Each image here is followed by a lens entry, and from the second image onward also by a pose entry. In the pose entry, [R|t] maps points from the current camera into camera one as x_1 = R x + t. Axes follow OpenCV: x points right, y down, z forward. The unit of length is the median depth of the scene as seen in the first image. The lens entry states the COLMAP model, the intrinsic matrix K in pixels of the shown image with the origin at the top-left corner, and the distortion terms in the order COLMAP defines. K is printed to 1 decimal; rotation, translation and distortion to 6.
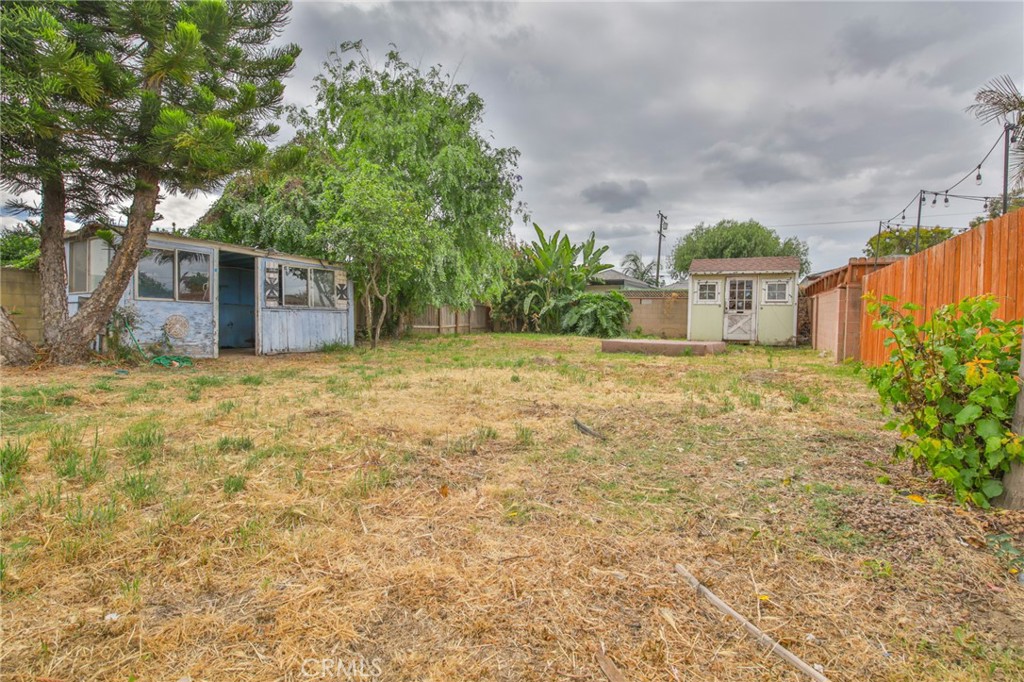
lens RADIAL K [[468.3, 0, 512.1], [0, 468.3, 333.9], [0, 0, 1]] dist [-0.001463, -0.009418]
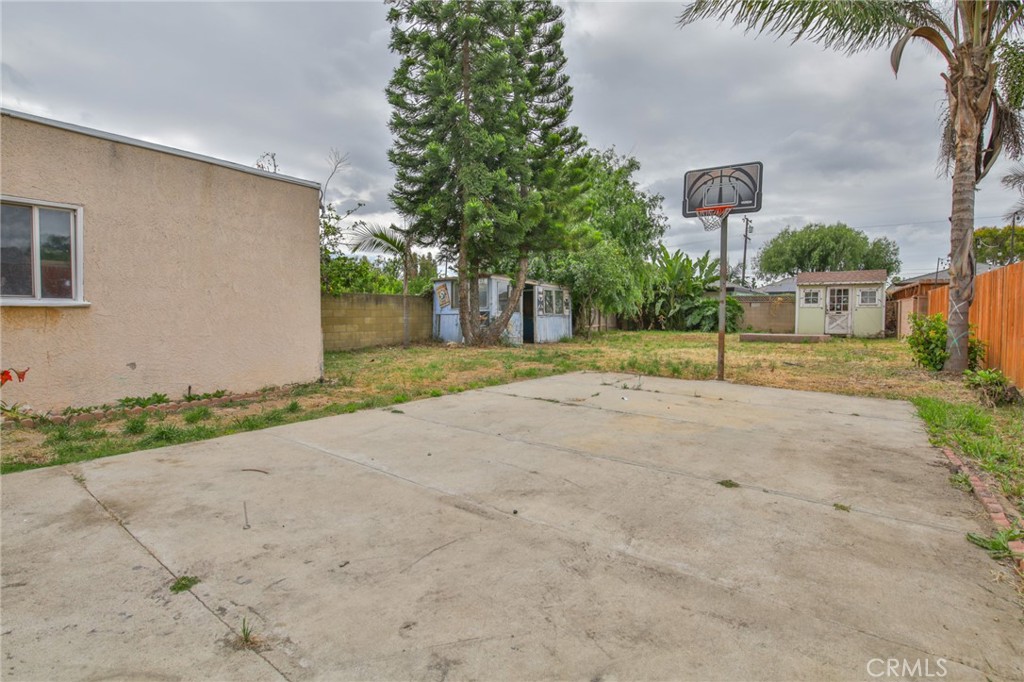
lens RADIAL K [[468.3, 0, 512.1], [0, 468.3, 333.9], [0, 0, 1]] dist [-0.001463, -0.009418]
pose [[0.991229, -0.007936, -0.131915, -0.251359], [0.007813, 0.999968, -0.001450, 0.007702], [0.131922, 0.000406, 0.991260, -0.425992]]
